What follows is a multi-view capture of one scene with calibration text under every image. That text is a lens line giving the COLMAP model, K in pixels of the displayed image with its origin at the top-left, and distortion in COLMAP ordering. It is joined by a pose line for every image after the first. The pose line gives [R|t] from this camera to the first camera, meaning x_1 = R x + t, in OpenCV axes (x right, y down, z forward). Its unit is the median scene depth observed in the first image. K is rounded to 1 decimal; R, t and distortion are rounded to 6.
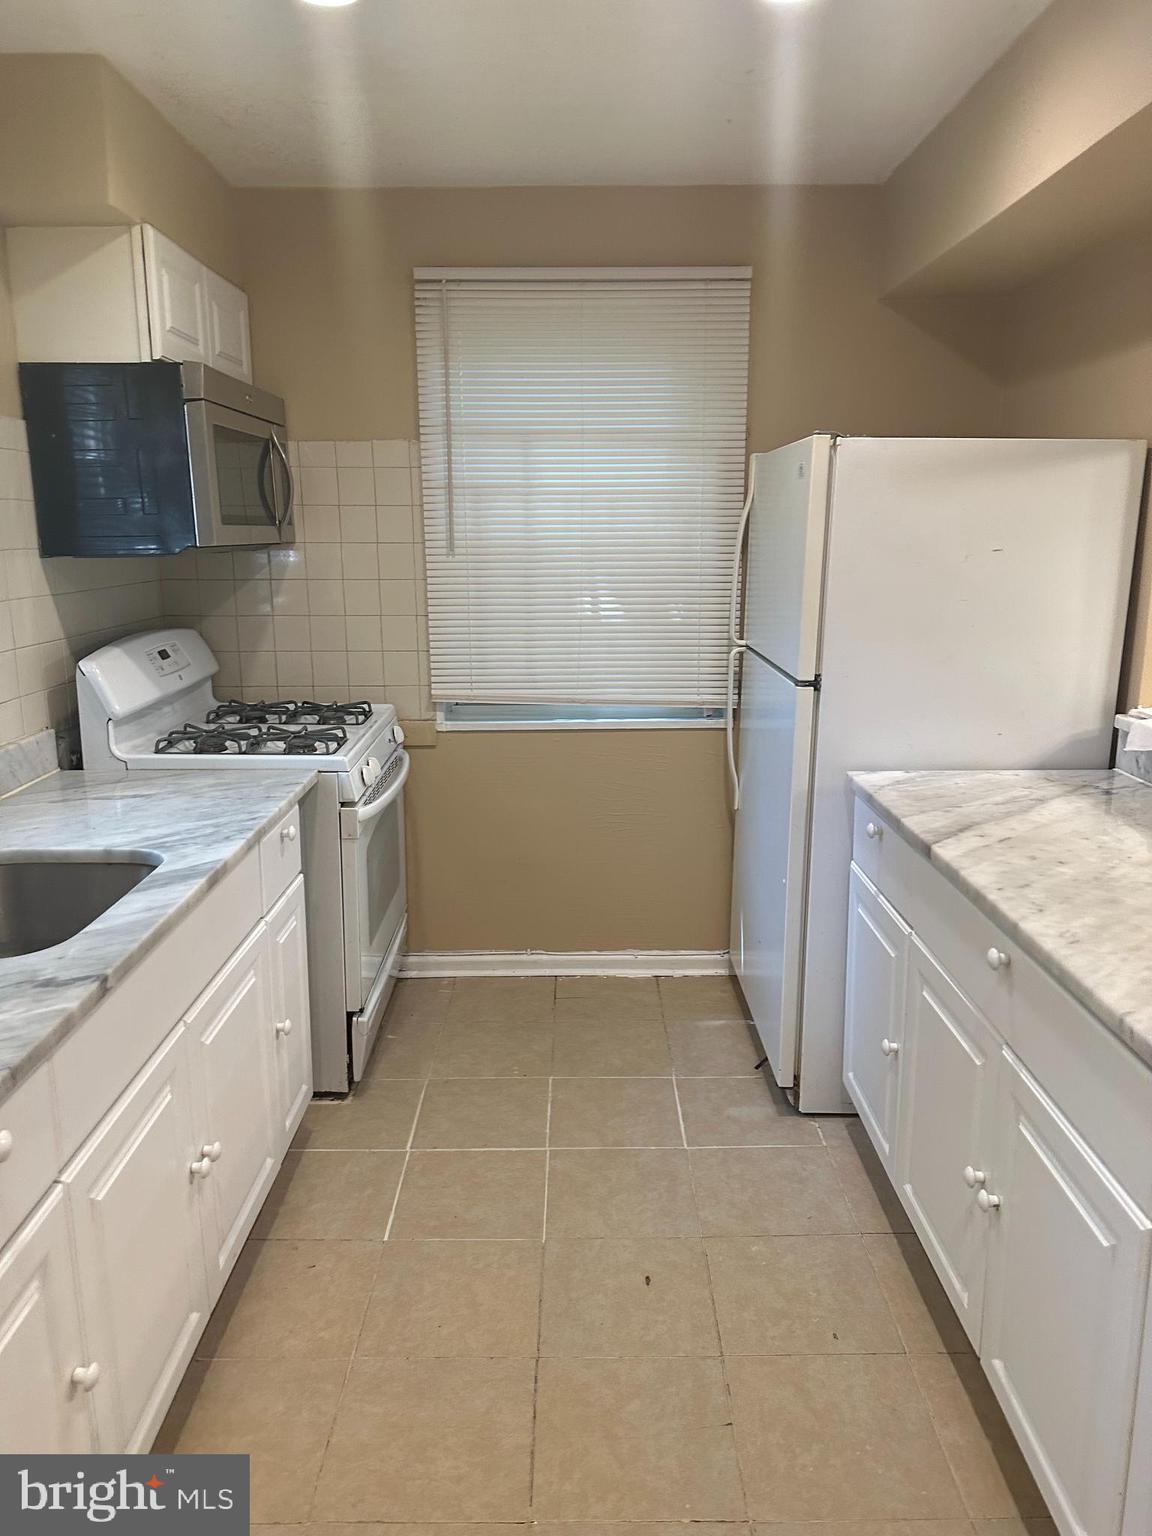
lens RADIAL K [[1070.3, 0, 586.9], [0, 1070.3, 768.5], [0, 0, 1]] dist [0.079755, -0.102649]
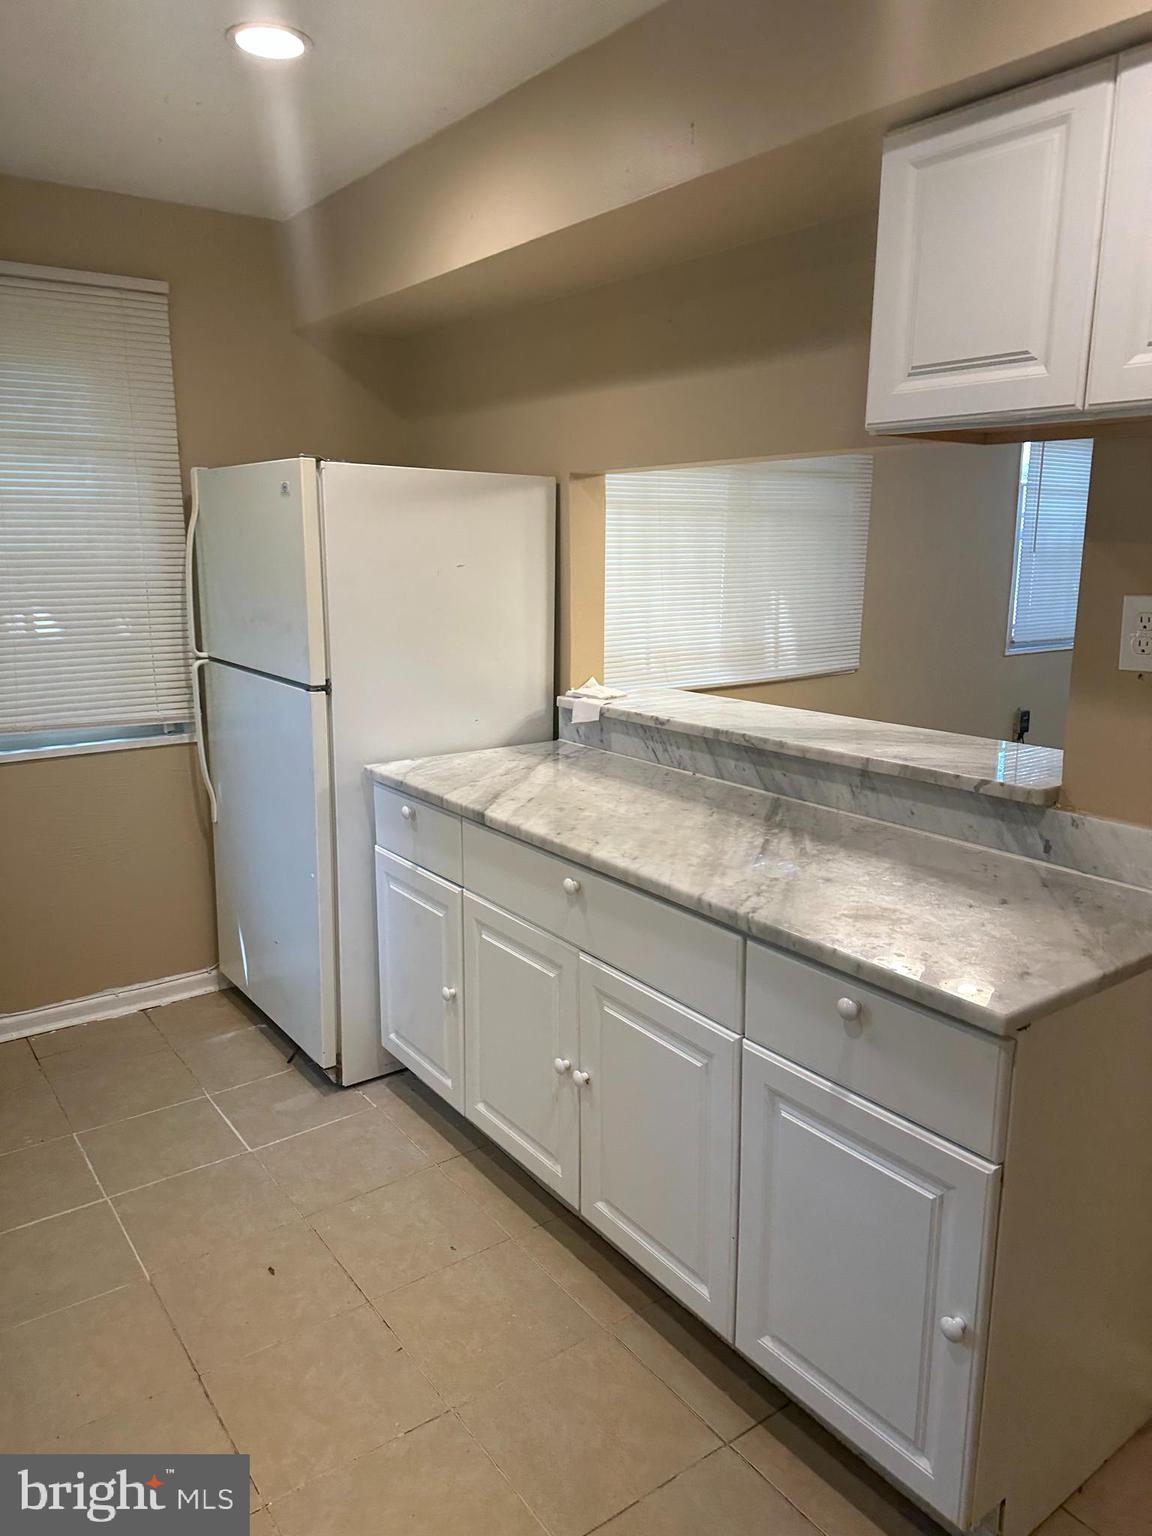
lens RADIAL K [[1070.3, 0, 579.3], [0, 1070.3, 782.2], [0, 0, 1]] dist [0.079755, -0.102649]
pose [[0.815592, -0.121240, 0.565783, -0.189775], [0.120679, 0.991941, 0.038599, 0.003981], [-0.565904, 0.036797, 0.823650, -0.029681]]
